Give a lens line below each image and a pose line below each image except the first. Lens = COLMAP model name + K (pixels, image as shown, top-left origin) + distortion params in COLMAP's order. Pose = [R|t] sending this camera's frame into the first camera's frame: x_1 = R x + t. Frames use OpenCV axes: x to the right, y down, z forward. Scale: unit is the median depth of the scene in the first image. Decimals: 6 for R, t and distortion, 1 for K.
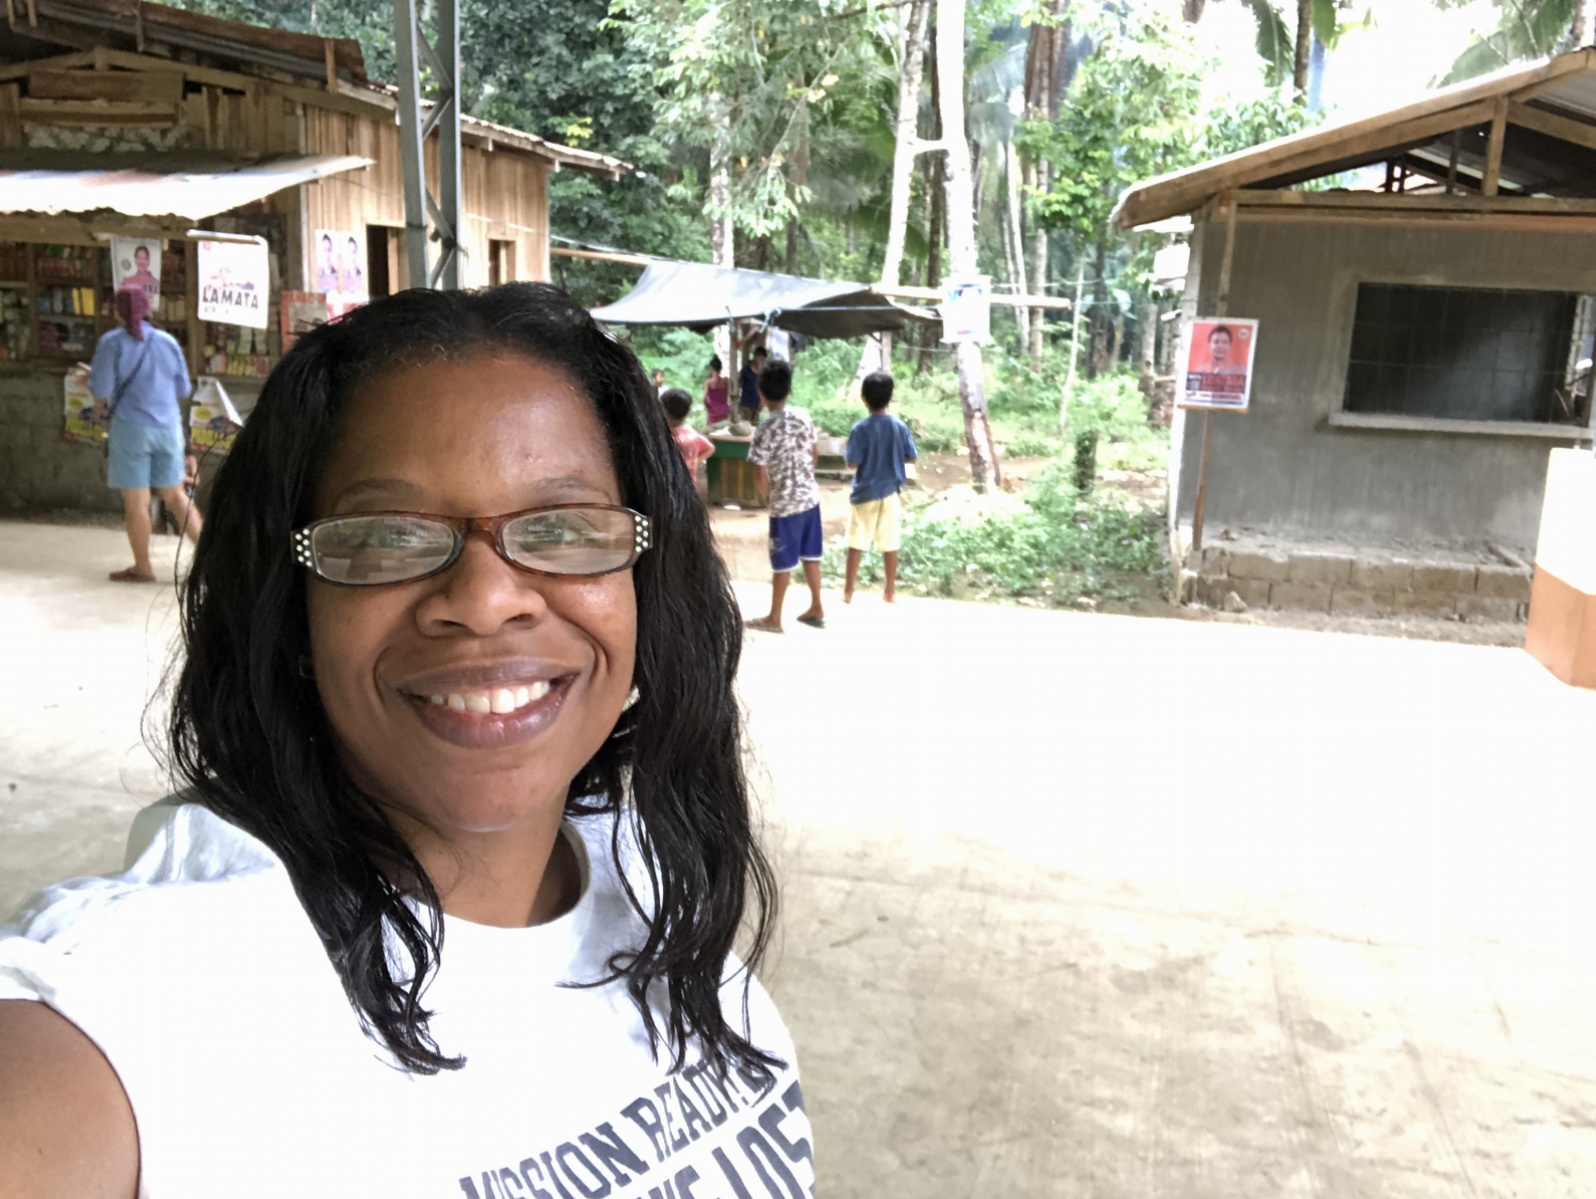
lens RADIAL K [[1508.7, 0, 784.4], [0, 1508.7, 596.9], [0, 0, 1]] dist [0.023496, 0.000000]
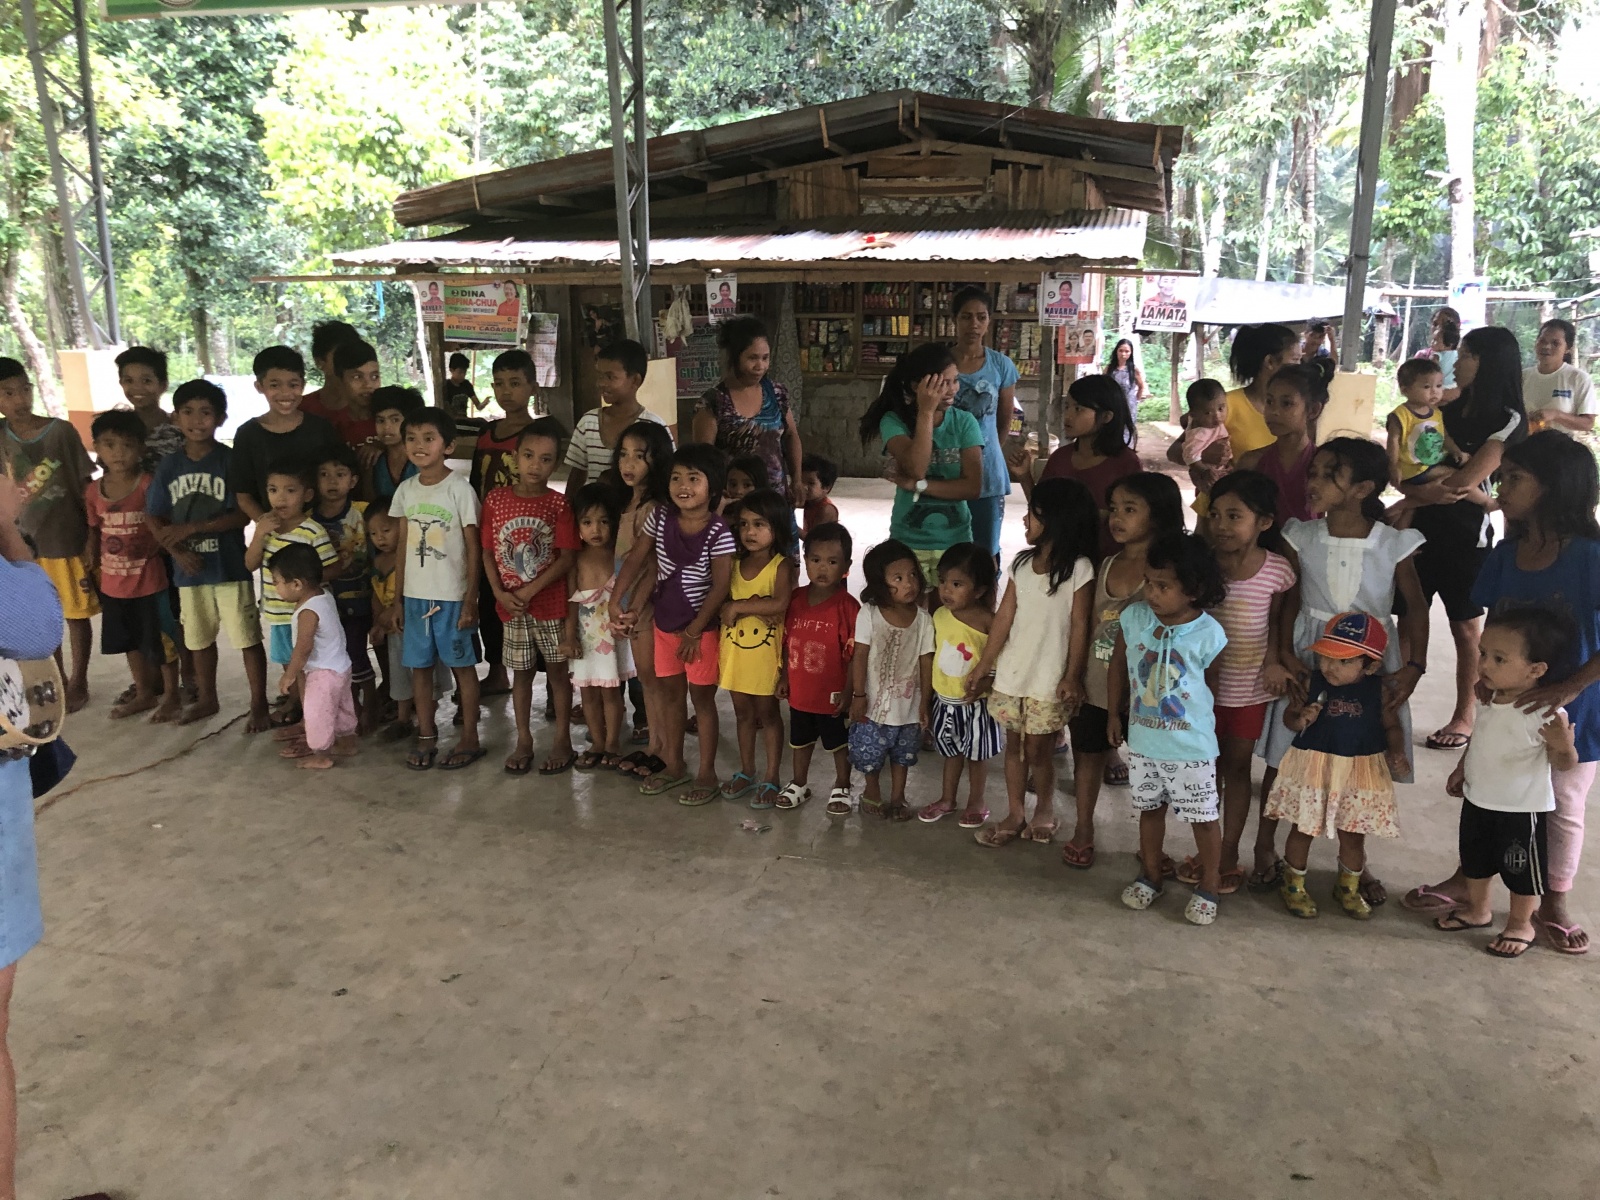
lens RADIAL K [[1330.4, 0, 789.2], [0, 1330.4, 605.5], [0, 0, 1]] dist [0.017316, -0.004673]
pose [[0.996544, -0.022973, -0.079821, -0.479828], [0.024506, 0.999533, 0.018278, 0.033881], [0.079364, -0.020171, 0.996642, -0.213359]]
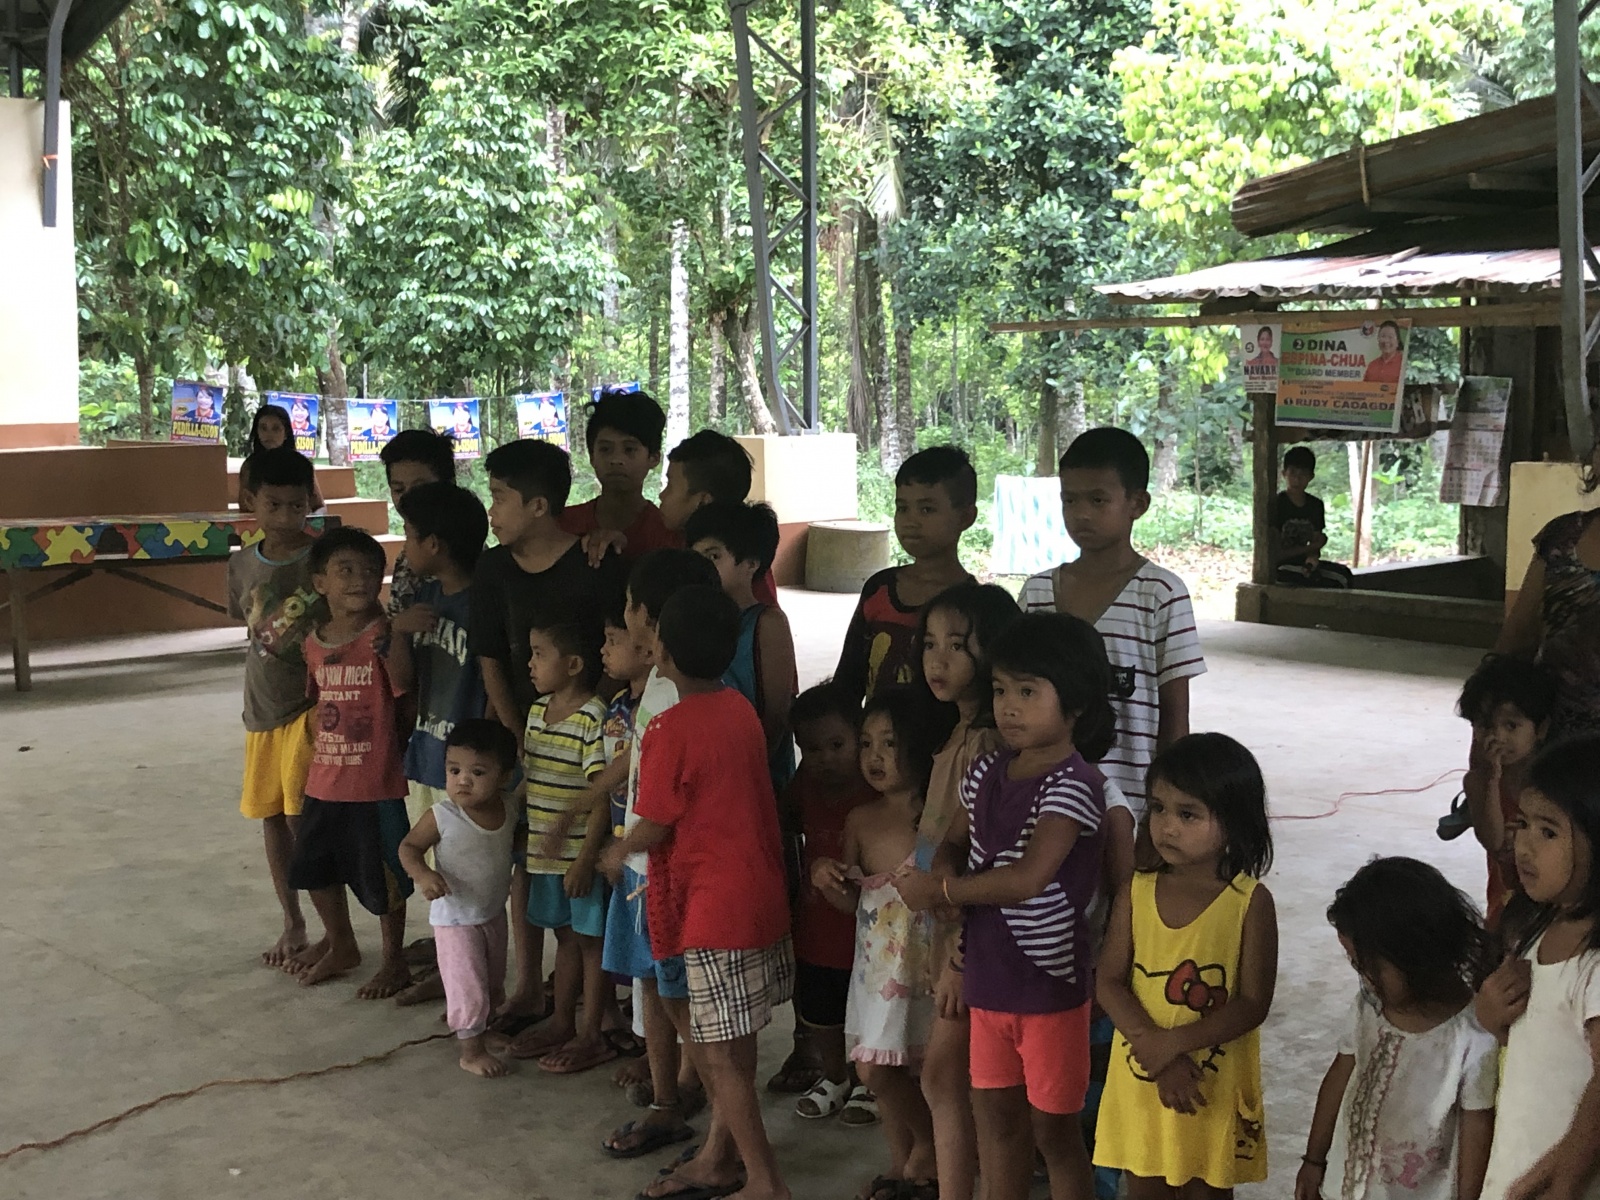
lens RADIAL K [[2262.1, 0, 790.5], [0, 2262.1, 607.9], [0, 0, 1]] dist [0.045550, 0.000000]
pose [[0.808113, 0.016530, -0.588795, -0.383990], [-0.079142, 0.993589, -0.080727, 0.022133], [0.583686, 0.111835, 0.804241, -0.134847]]
